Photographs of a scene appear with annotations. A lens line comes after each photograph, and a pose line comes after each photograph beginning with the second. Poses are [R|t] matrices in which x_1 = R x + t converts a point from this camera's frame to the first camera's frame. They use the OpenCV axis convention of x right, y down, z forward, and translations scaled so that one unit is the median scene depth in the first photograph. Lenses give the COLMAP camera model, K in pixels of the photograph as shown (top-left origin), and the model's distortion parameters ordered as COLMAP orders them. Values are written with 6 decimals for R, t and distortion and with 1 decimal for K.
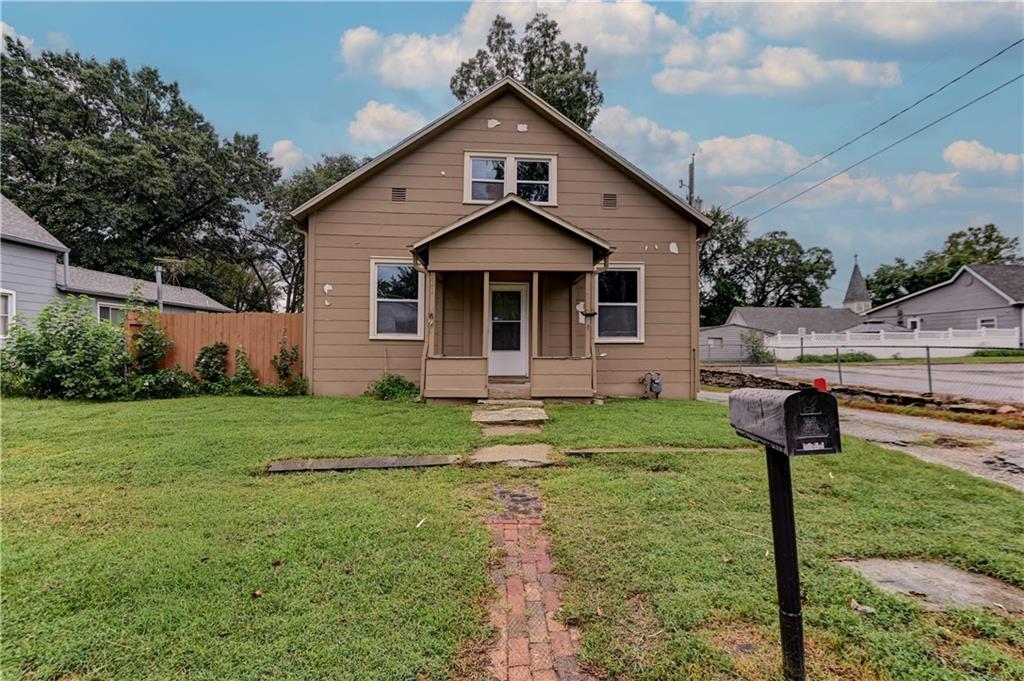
lens RADIAL K [[468.2, 0, 514.2], [0, 468.2, 341.8], [0, 0, 1]] dist [-0.001171, 0.000779]
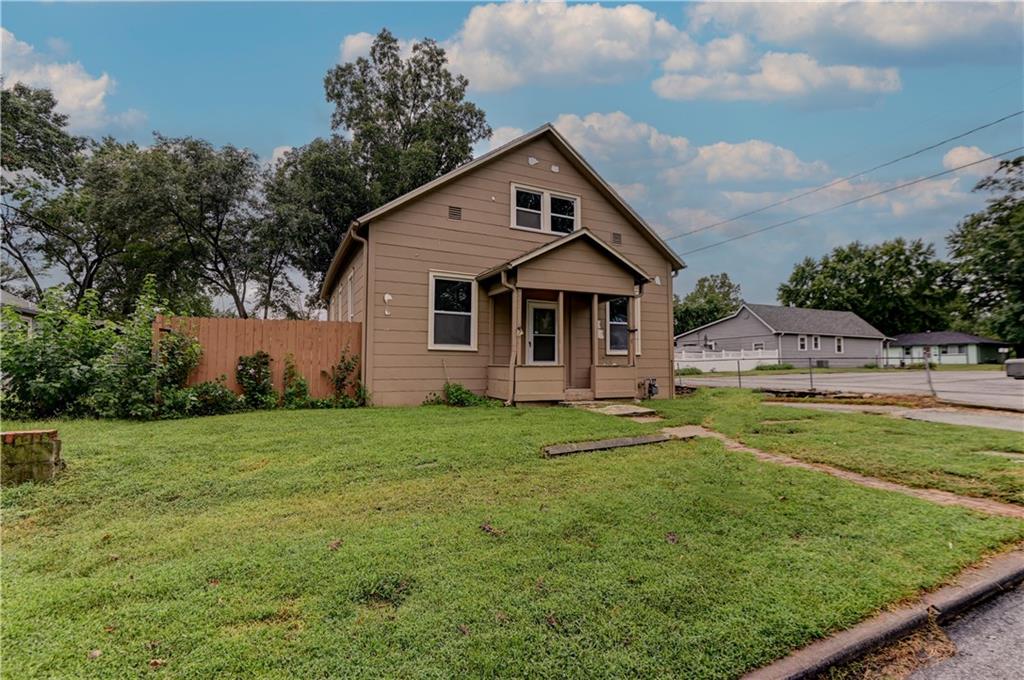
lens RADIAL K [[468.2, 0, 533.4], [0, 468.2, 345.3], [0, 0, 1]] dist [-0.001171, 0.000779]
pose [[0.919120, 0.013577, 0.393743, -0.488748], [0.000643, 0.999353, -0.035962, 0.021605], [-0.393977, 0.033307, 0.918517, -0.030369]]
